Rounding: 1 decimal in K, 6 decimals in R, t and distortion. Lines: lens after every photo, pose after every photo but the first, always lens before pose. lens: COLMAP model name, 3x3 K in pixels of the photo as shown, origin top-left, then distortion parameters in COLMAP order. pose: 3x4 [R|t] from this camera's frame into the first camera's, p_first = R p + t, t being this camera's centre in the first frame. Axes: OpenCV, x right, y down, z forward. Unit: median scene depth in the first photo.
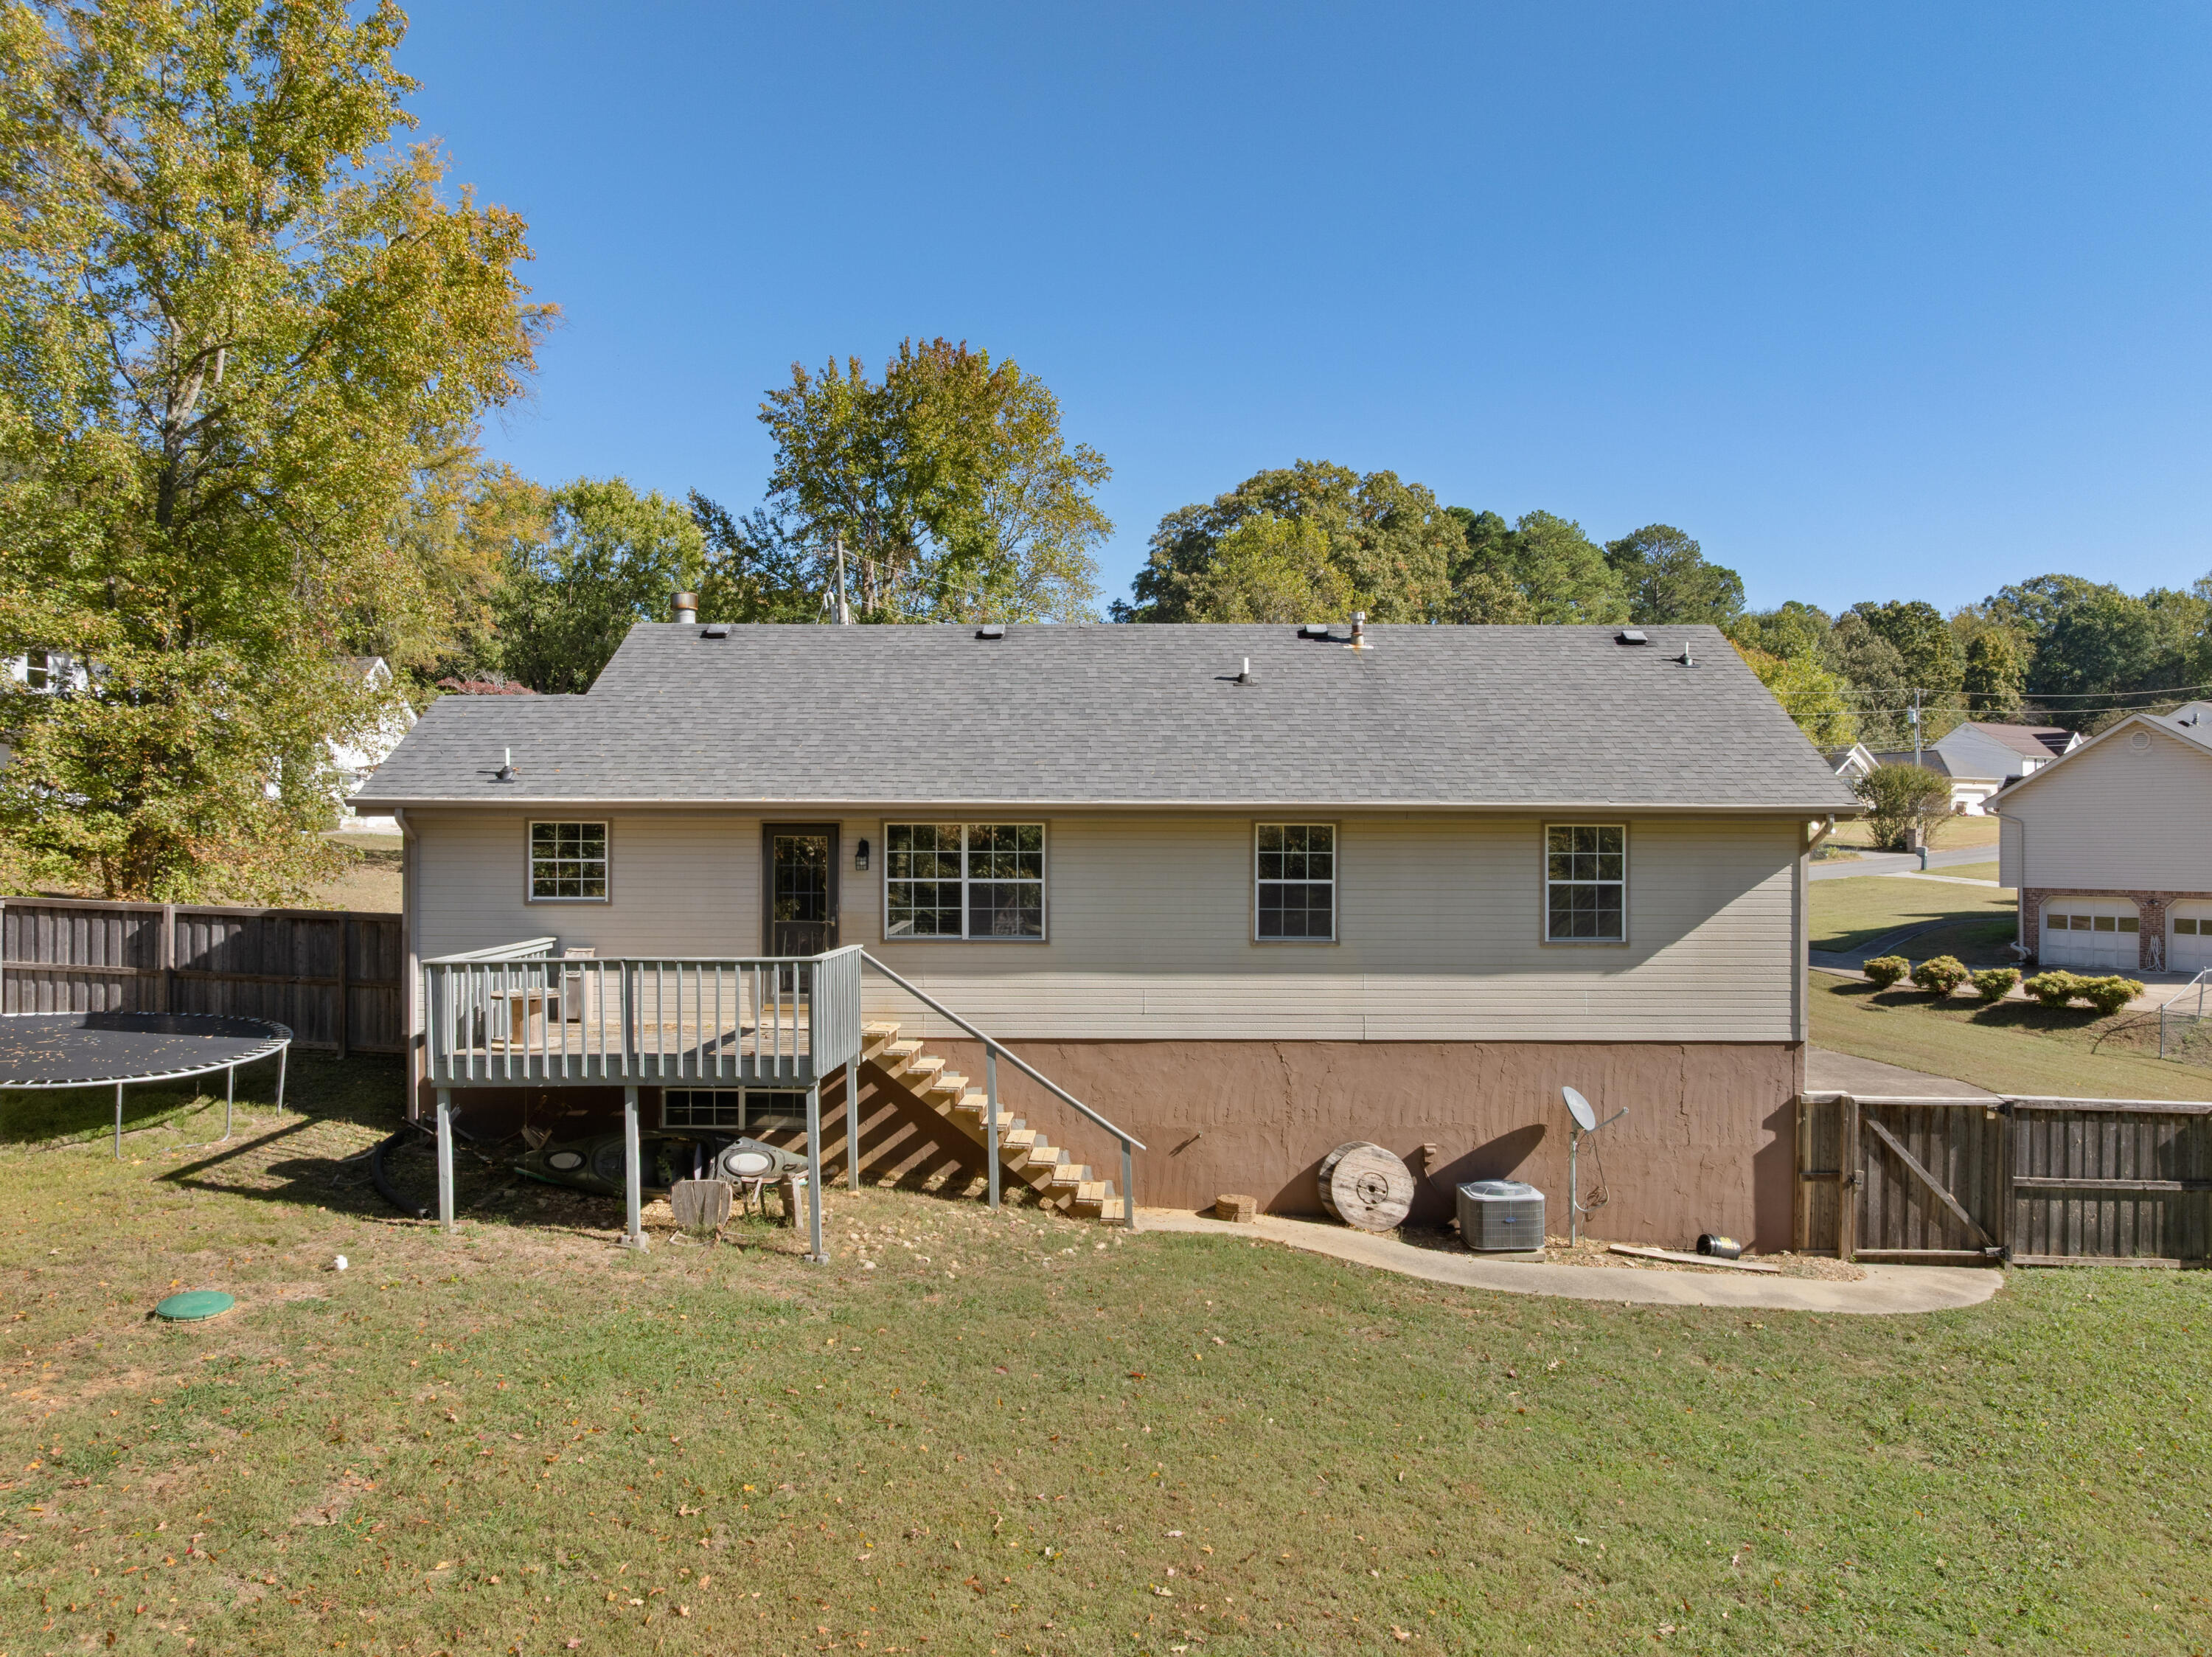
lens RADIAL K [[1582.5, 0, 1122.3], [0, 1582.5, 832.4], [0, 0, 1]] dist [-0.038881, 0.006927]
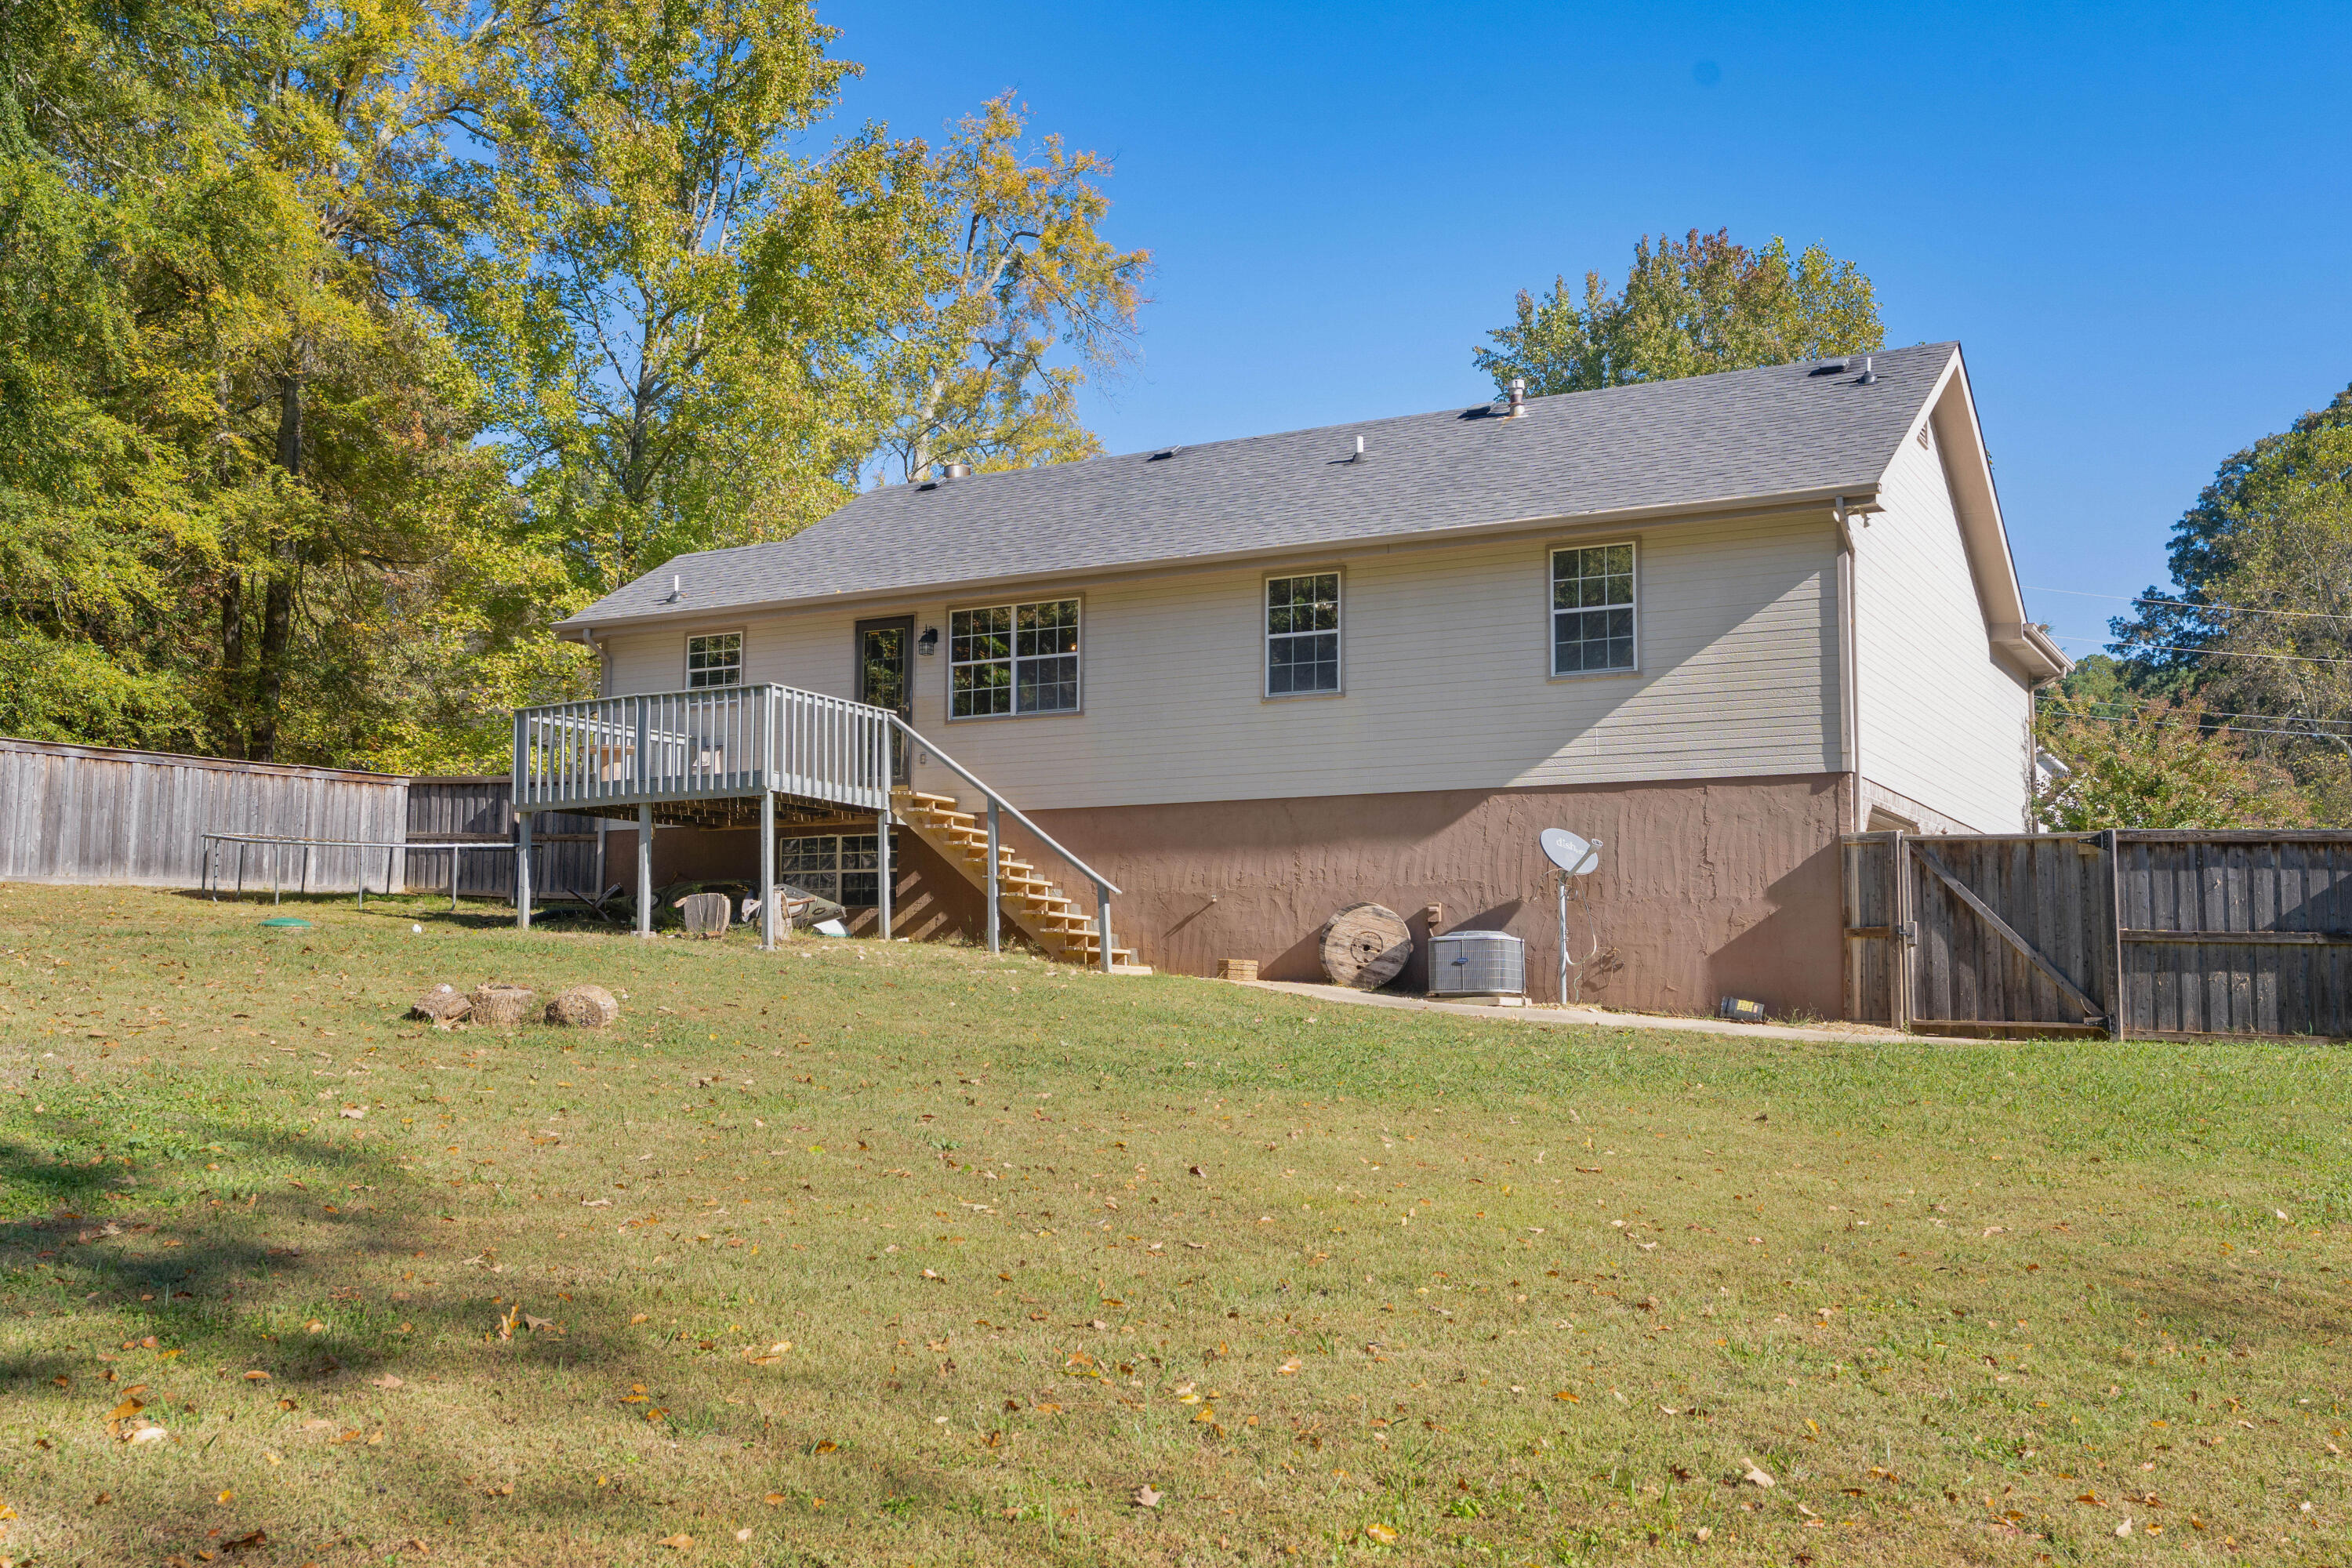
lens RADIAL K [[2315.4, 0, 1176.0], [0, 2315.4, 784.0], [0, 0, 1]] dist [0.001801, 0.004070]
pose [[0.873590, -0.050818, -0.484001, 0.718928], [-0.002077, 0.994135, -0.108130, 0.274093], [0.486657, 0.095466, 0.868361, -0.252778]]
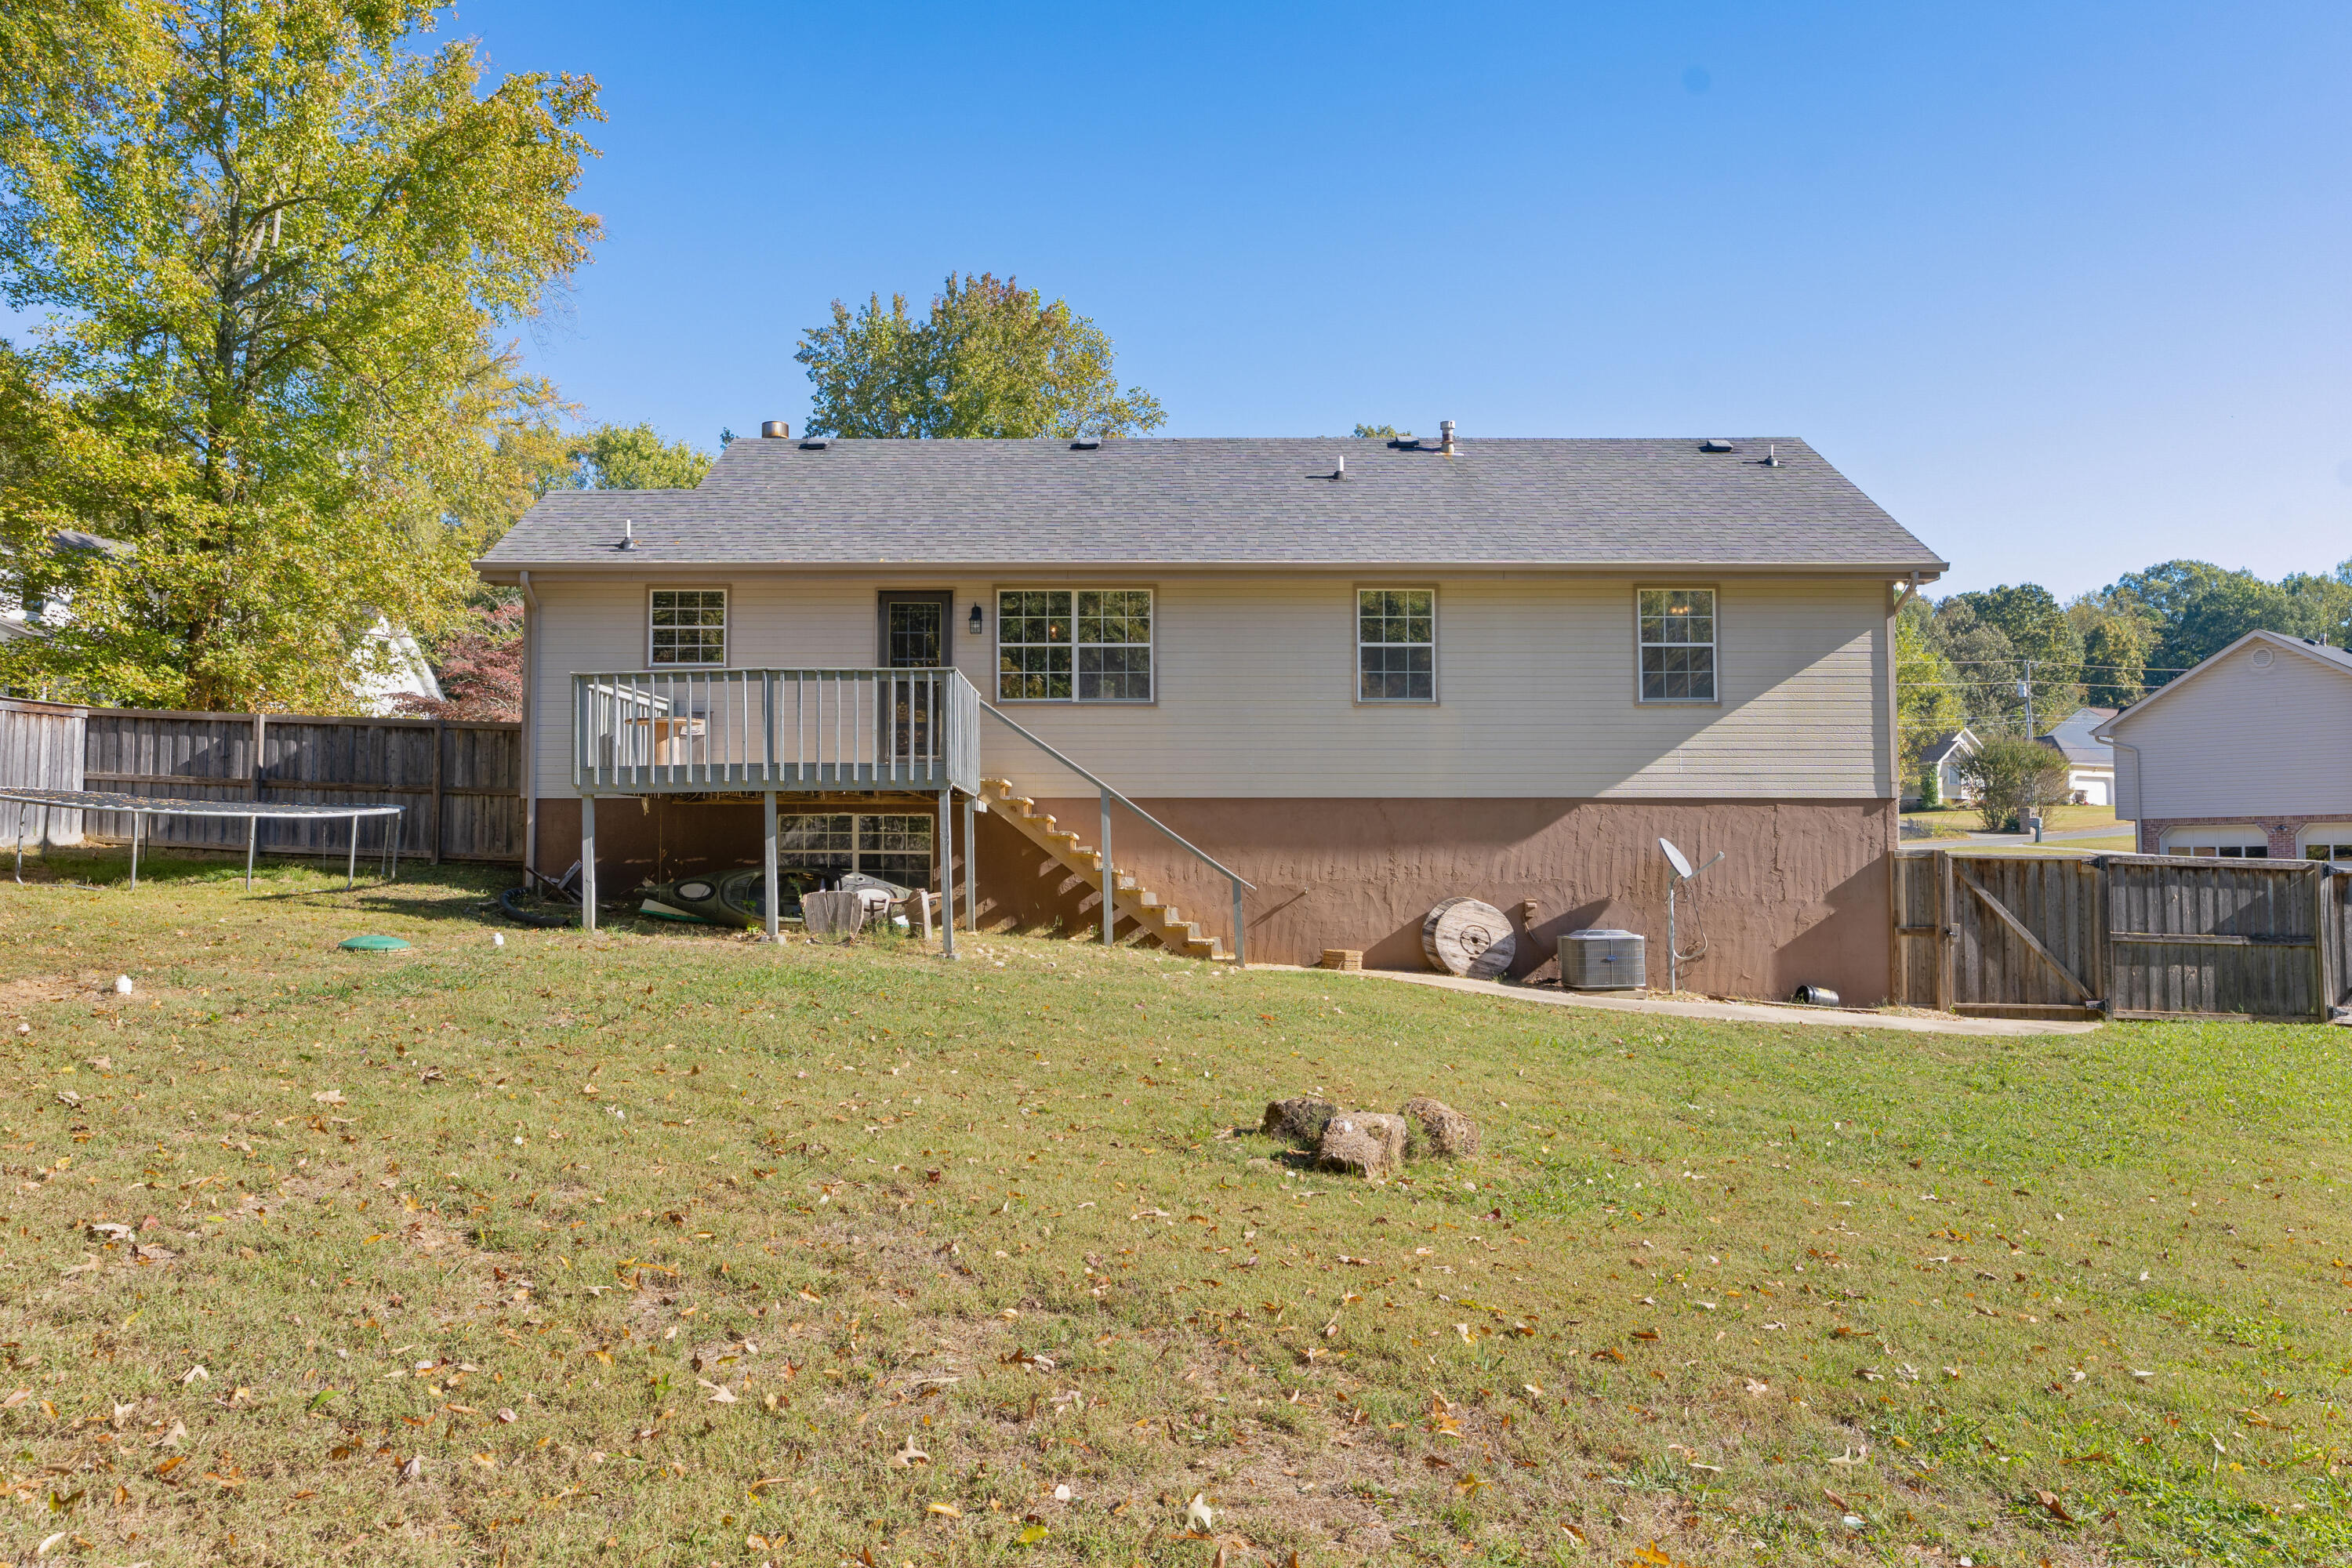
lens RADIAL K [[1732.4, 0, 1176.0], [0, 1732.4, 784.0], [0, 0, 1]] dist [-0.005889, 0.029893]
pose [[0.999953, -0.005089, 0.008217, -0.043608], [0.005489, 0.998761, -0.049450, 0.176490], [-0.007955, 0.049493, 0.998743, -0.122709]]
